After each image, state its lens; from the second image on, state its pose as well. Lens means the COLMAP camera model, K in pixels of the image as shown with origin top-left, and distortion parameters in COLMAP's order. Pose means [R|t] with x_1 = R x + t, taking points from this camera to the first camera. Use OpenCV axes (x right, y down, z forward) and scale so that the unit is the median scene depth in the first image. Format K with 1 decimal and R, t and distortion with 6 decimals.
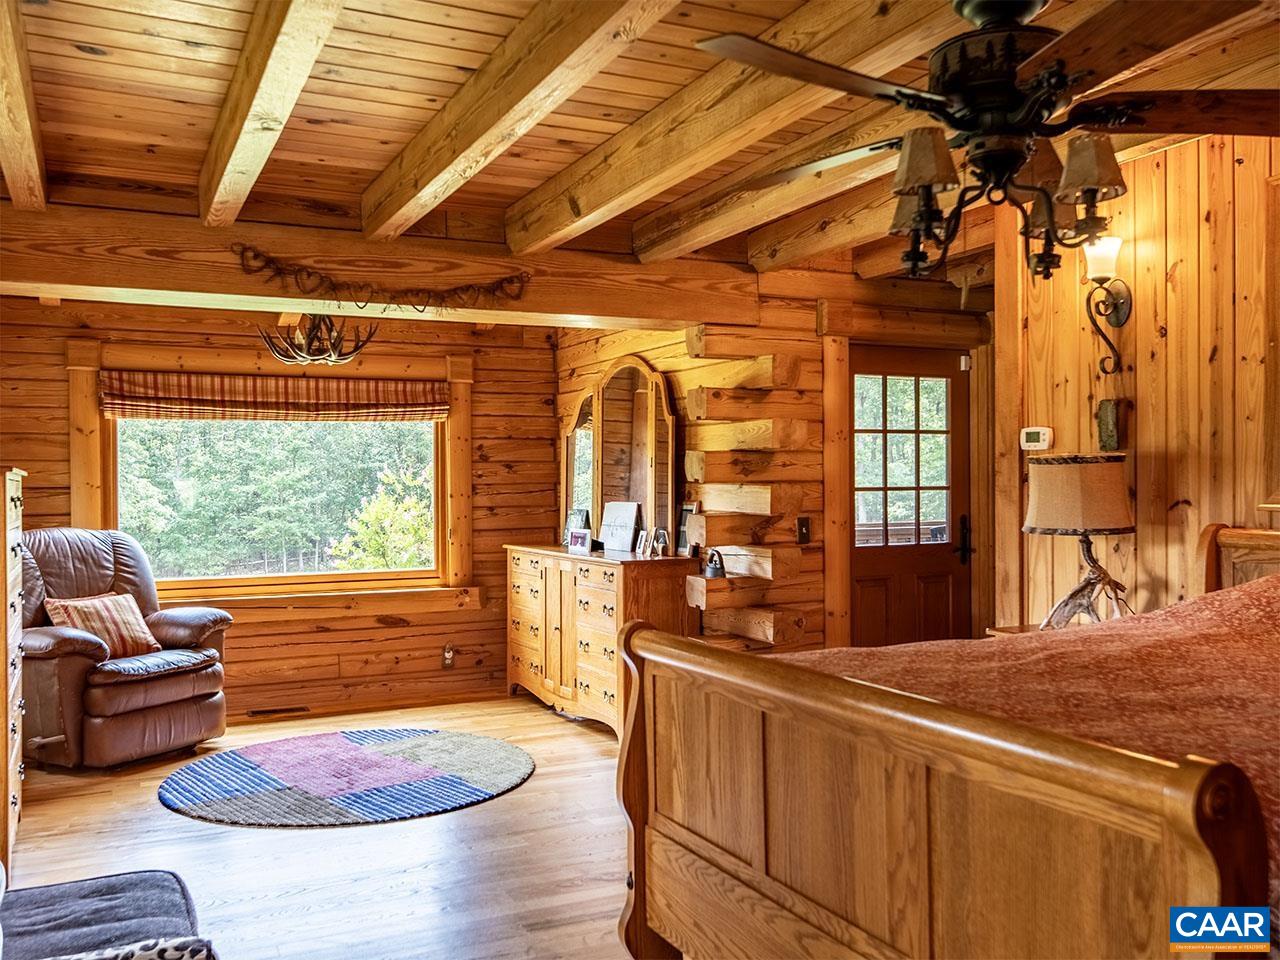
lens RADIAL K [[1172.0, 0, 680.8], [0, 1172.0, 488.3], [0, 0, 1]] dist [0.003066, -0.011172]
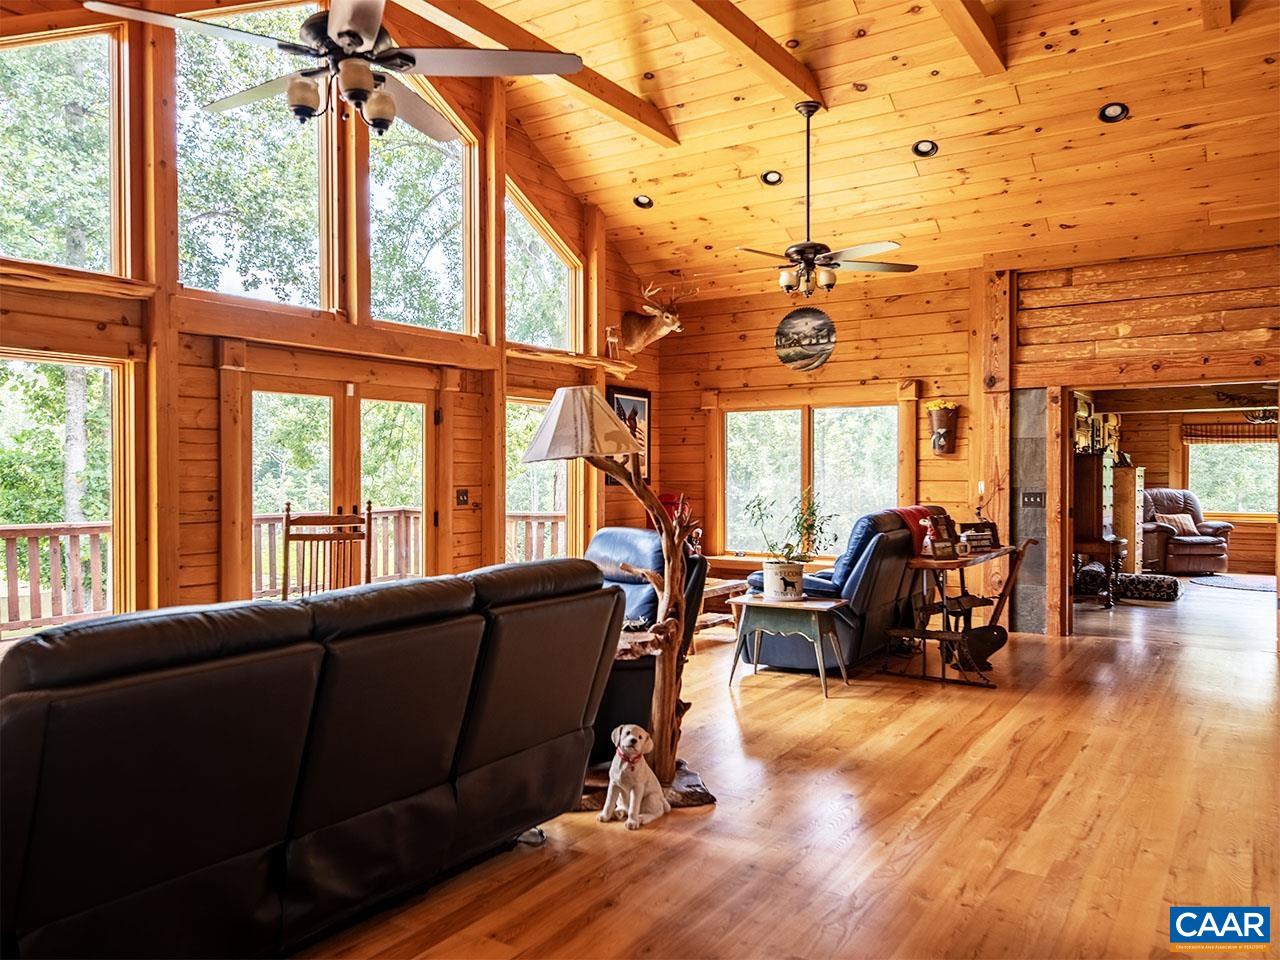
lens RADIAL K [[923.5, 0, 640.0], [0, 923.5, 480.0], [0, 0, 1]] dist [0.006668, 0.003571]
pose [[0.502684, 0.017153, -0.864300, 0.650589], [-0.008830, 0.999853, 0.014707, -0.004071], [0.864425, 0.000239, 0.502761, -1.018285]]
